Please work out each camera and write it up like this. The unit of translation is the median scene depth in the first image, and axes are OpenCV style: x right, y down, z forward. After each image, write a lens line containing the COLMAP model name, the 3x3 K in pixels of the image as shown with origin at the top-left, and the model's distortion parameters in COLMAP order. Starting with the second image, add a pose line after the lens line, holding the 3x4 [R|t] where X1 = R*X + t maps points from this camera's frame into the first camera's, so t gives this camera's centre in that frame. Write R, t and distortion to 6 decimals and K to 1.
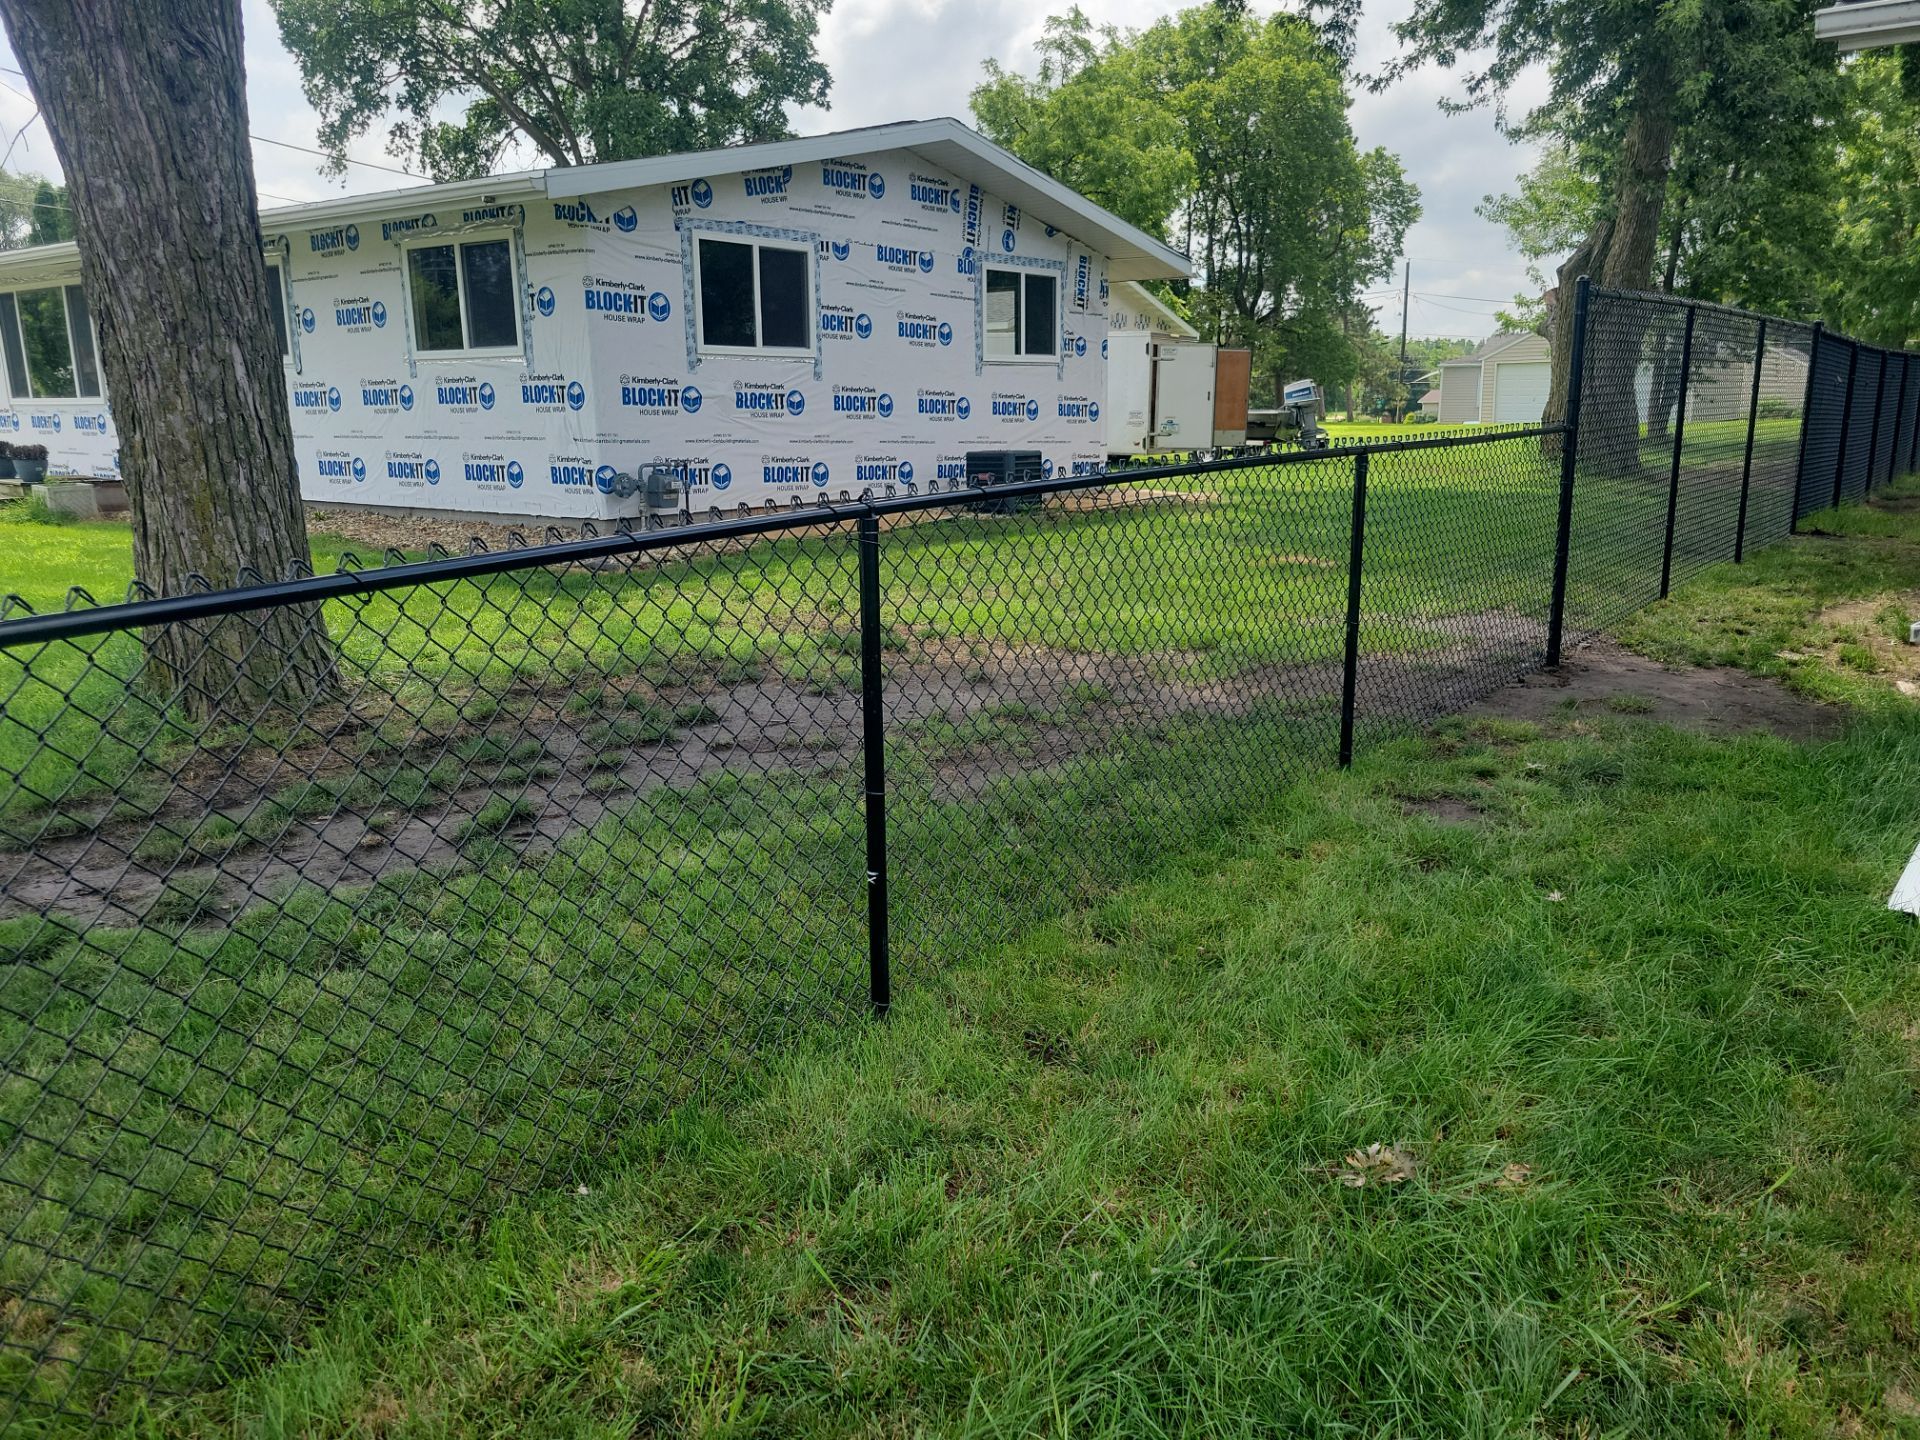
lens RADIAL K [[1423.5, 0, 959.2], [0, 1423.5, 727.8], [0, 0, 1]] dist [0.055472, -0.034113]
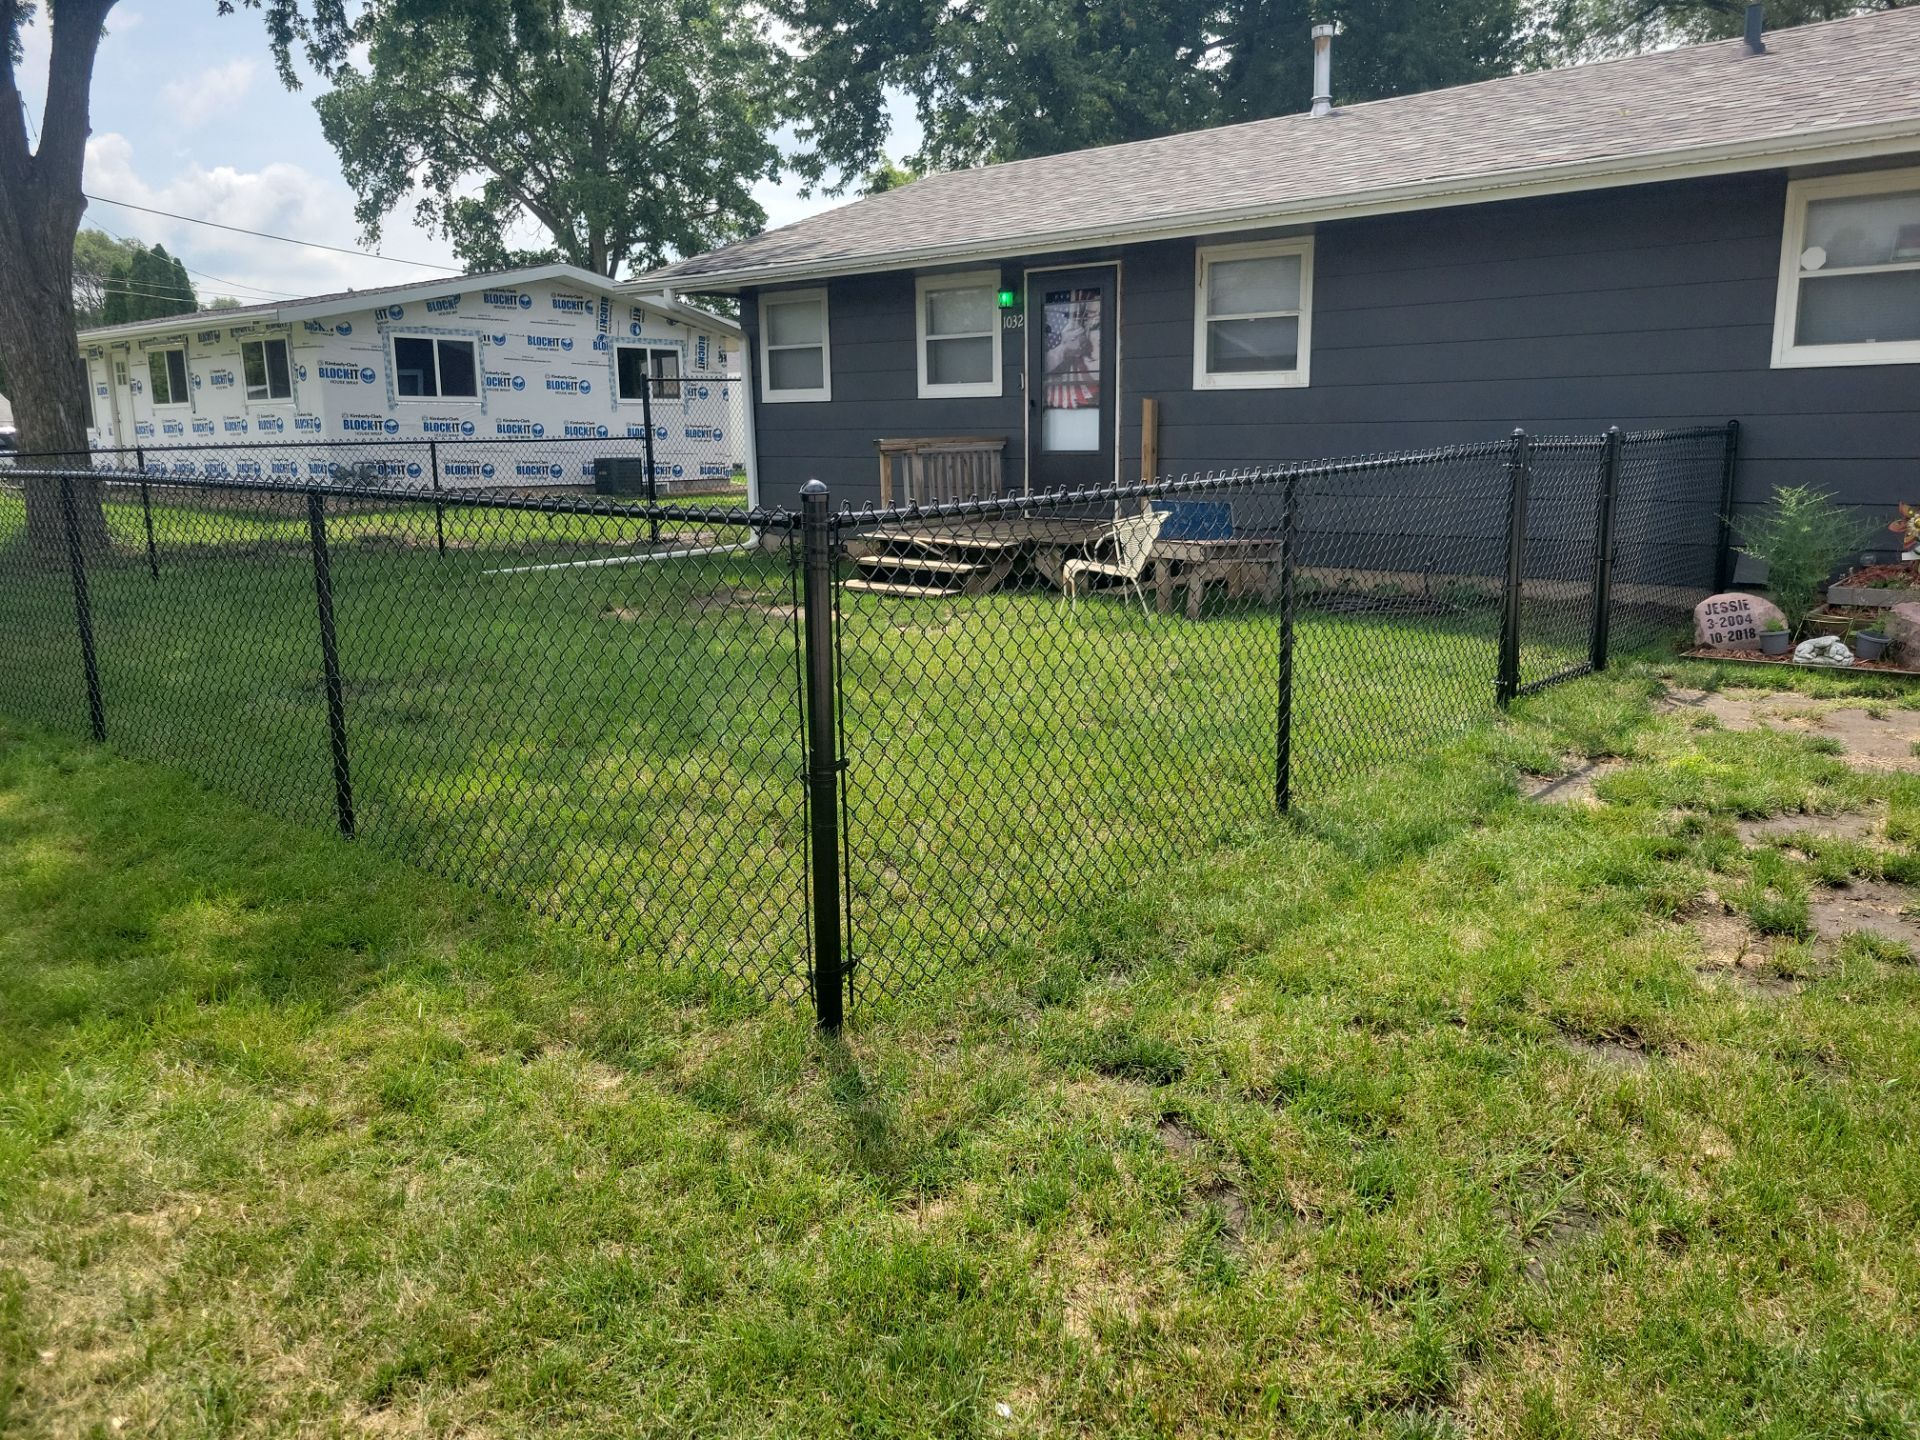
lens RADIAL K [[1462.8, 0, 974.8], [0, 1462.8, 719.5], [0, 0, 1]] dist [0.035668, -0.003466]
pose [[0.998183, 0.007234, -0.059813, 0.491753], [-0.009112, 0.999472, -0.031180, 0.139739], [0.059556, 0.031669, 0.997722, -0.582727]]
